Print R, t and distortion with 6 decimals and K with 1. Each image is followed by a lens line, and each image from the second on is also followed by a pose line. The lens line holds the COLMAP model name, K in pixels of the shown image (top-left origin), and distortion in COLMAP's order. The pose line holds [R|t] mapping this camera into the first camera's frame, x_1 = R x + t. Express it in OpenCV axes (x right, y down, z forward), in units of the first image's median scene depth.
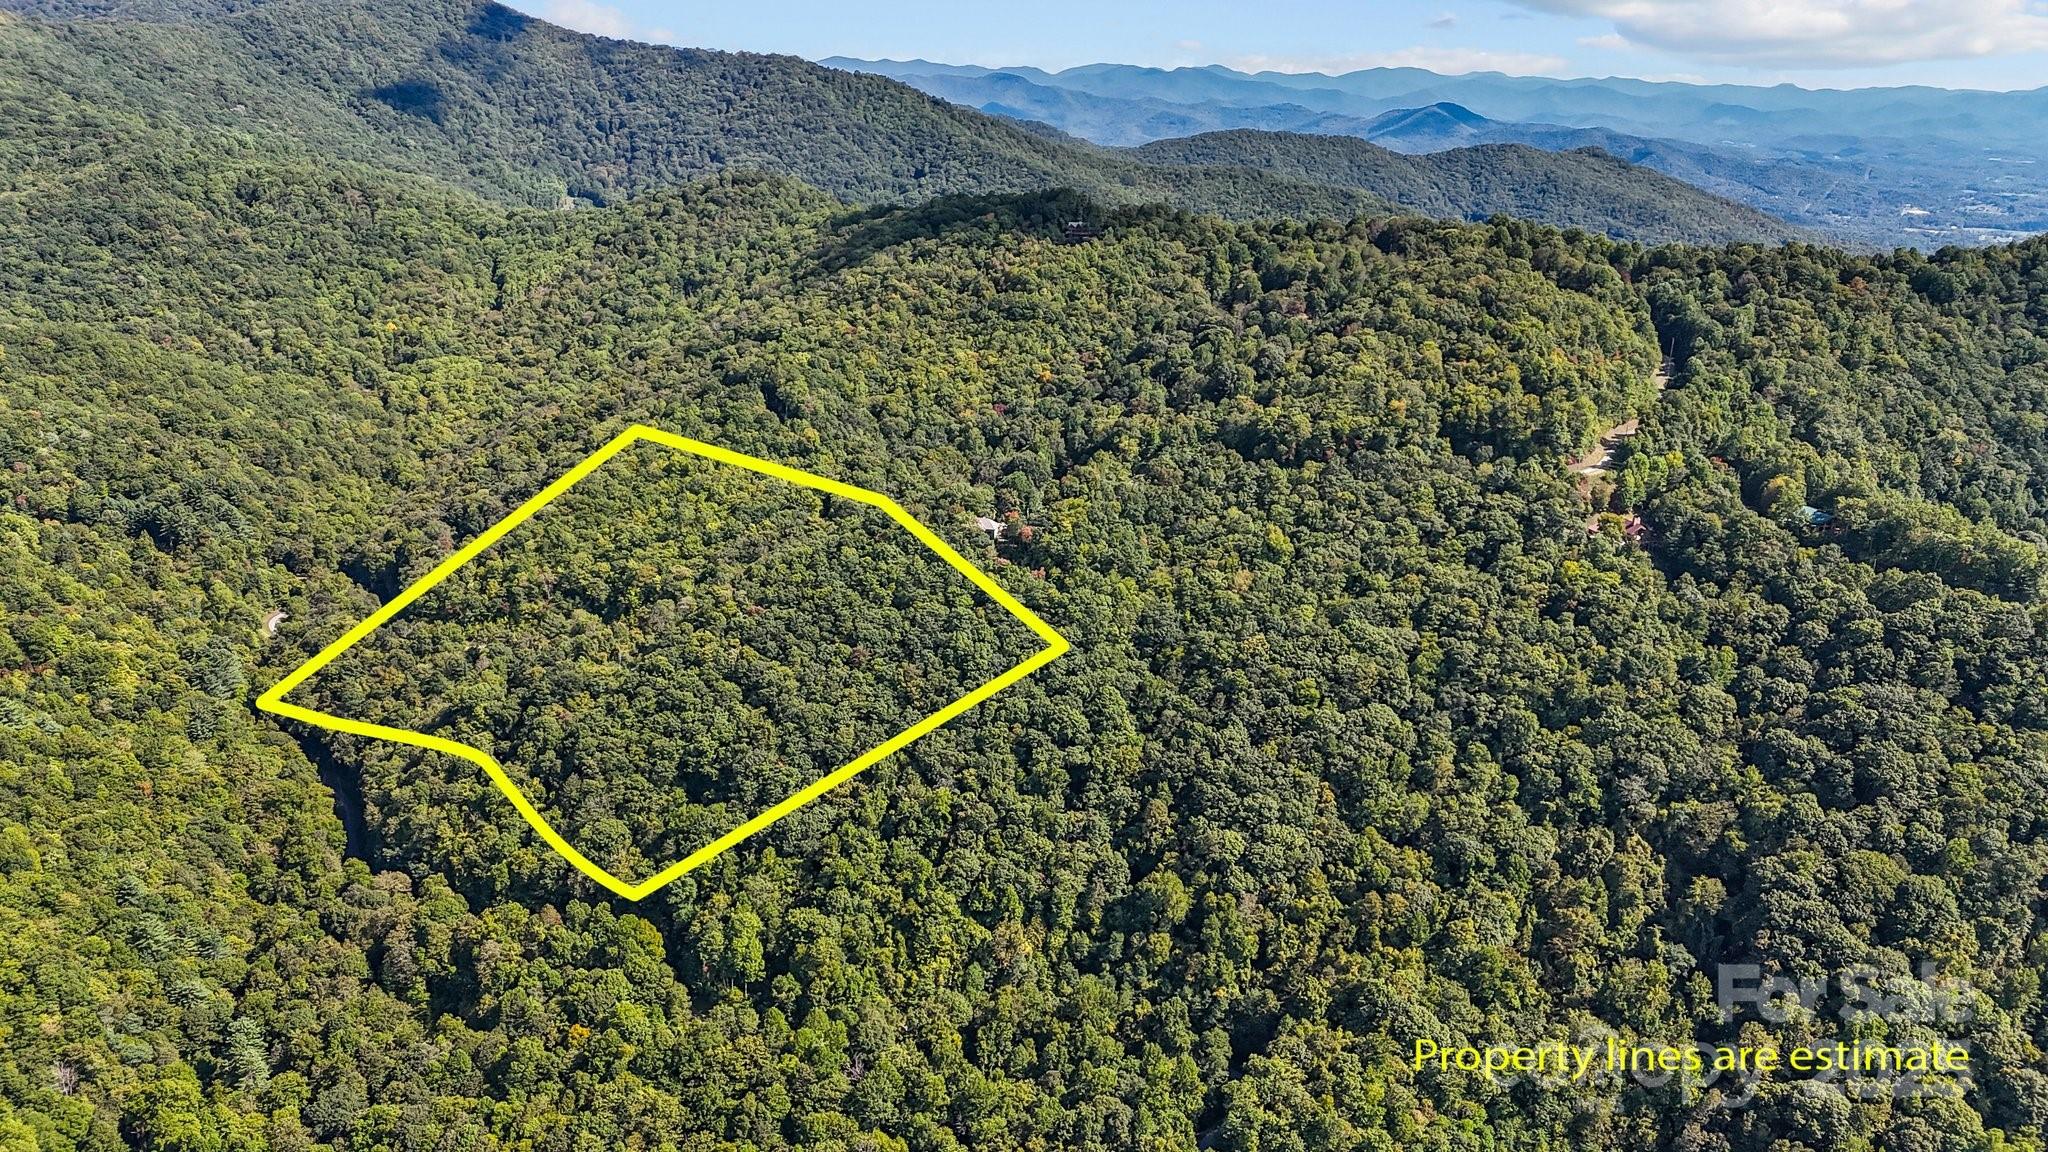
lens RADIAL K [[1454.3, 0, 1025.7], [0, 1454.3, 545.2], [0, 0, 1]] dist [0.066611, -0.073272]
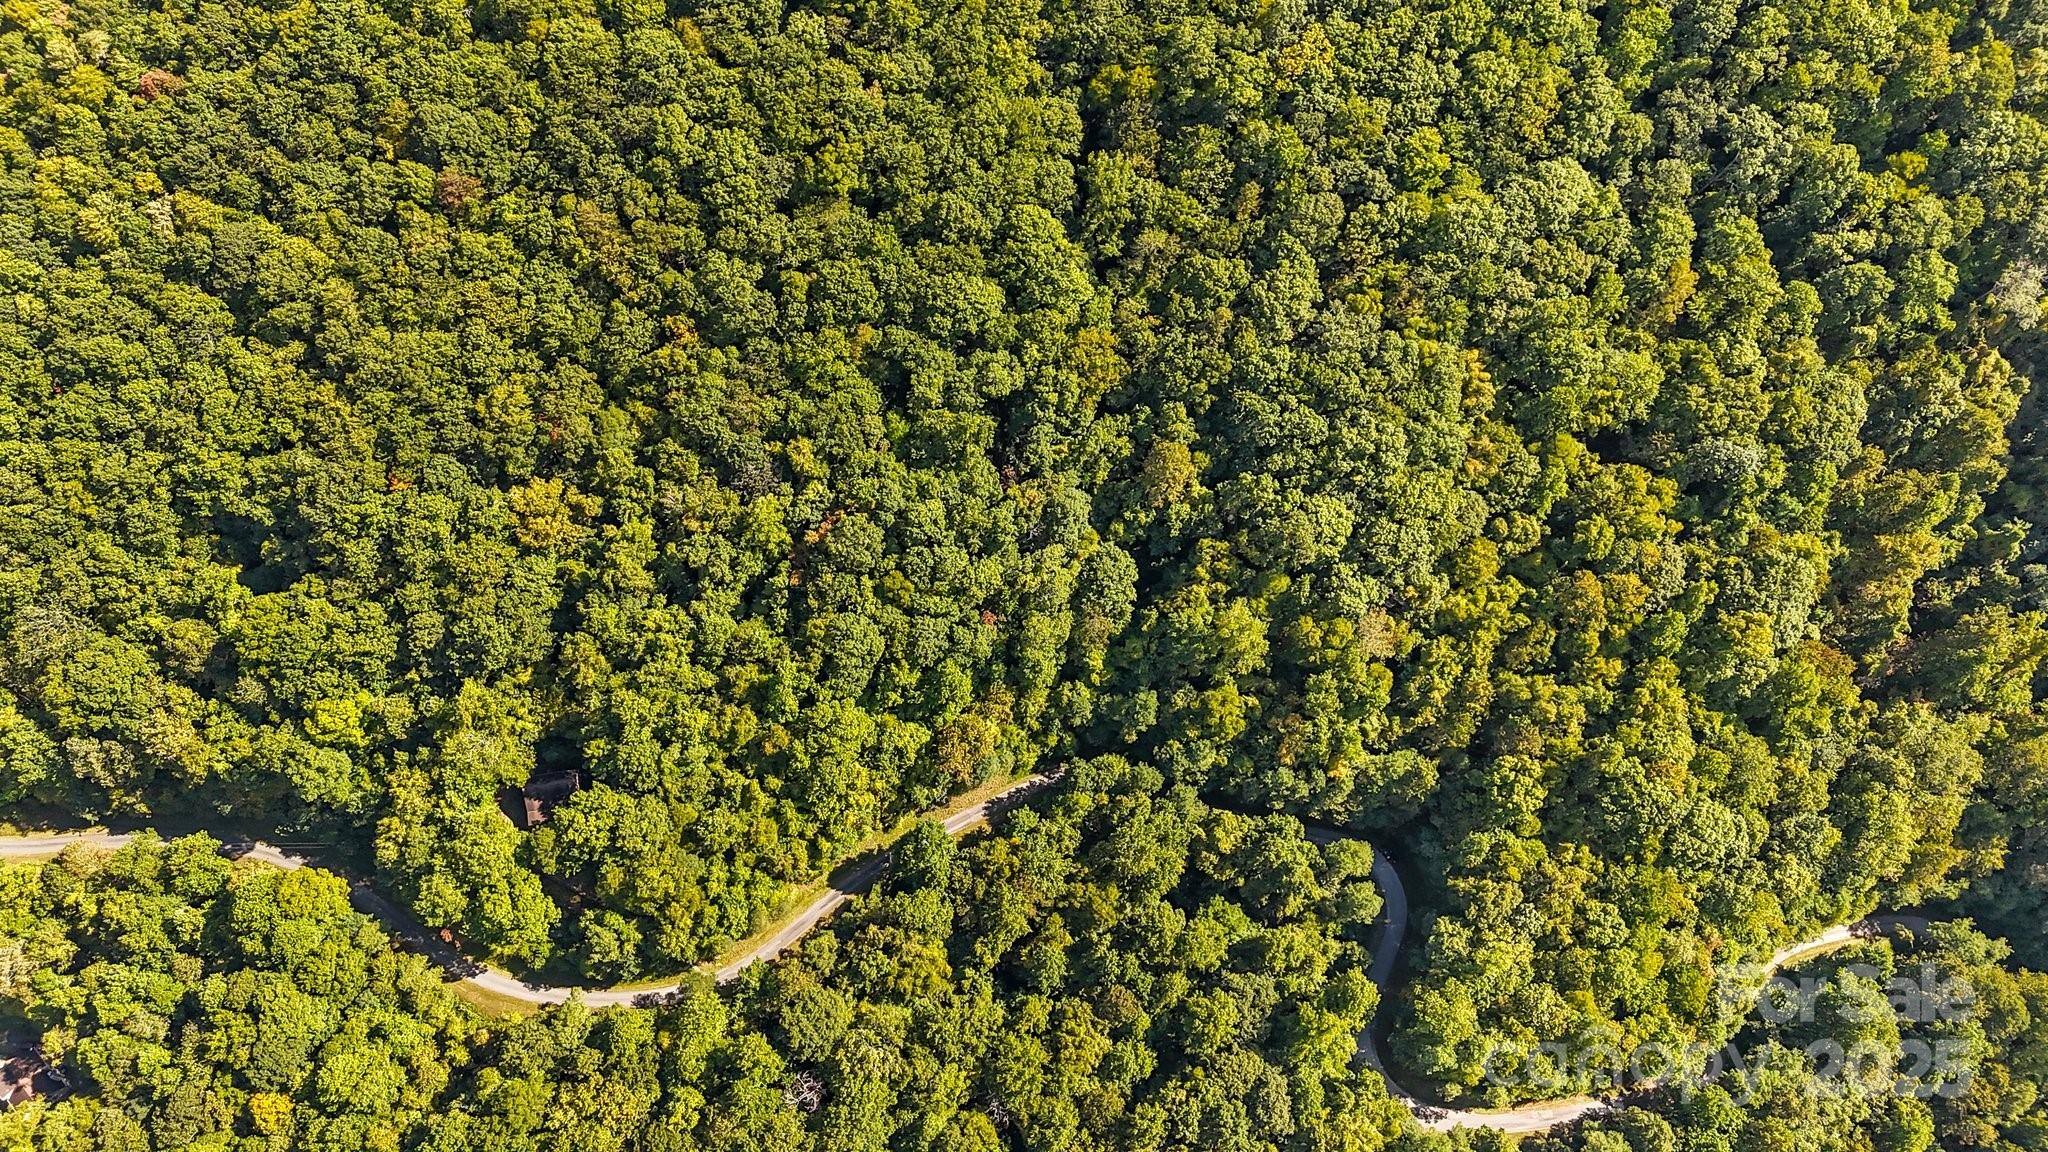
lens RADIAL K [[1454.3, 0, 1025.7], [0, 1454.3, 545.2], [0, 0, 1]] dist [0.066611, -0.073272]
pose [[0.947517, -0.277290, 0.159125, -0.056469], [0.080260, 0.688100, 0.721164, -0.190763], [-0.309466, -0.670544, 0.674242, 0.638465]]
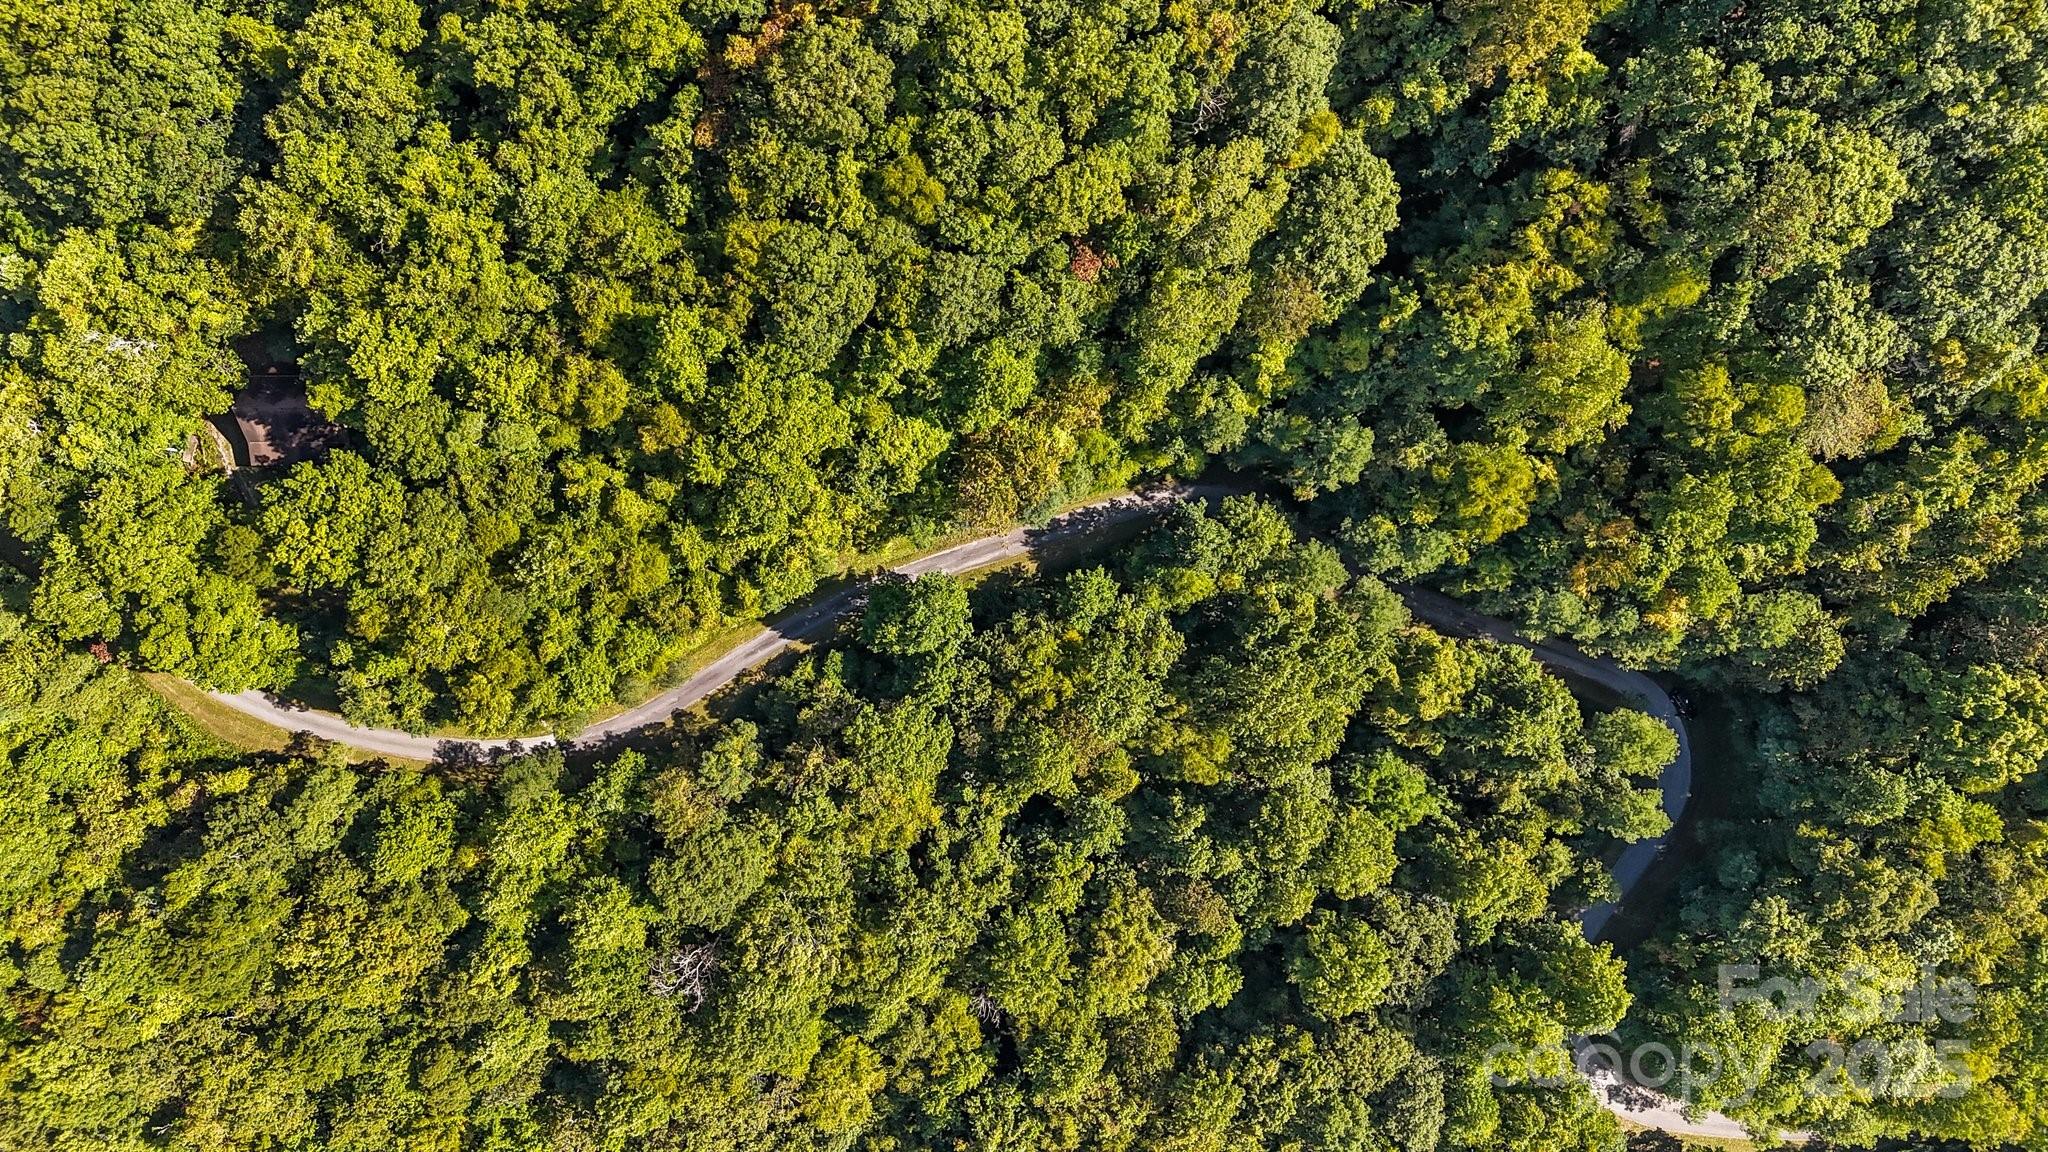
lens RADIAL K [[1454.3, 0, 1025.7], [0, 1454.3, 545.2], [0, 0, 1]] dist [0.066611, -0.073272]
pose [[0.985149, -0.171466, 0.009019, -0.012619], [0.039913, 0.279777, 0.959235, -0.028192], [-0.166999, -0.944629, 0.282466, 0.869027]]
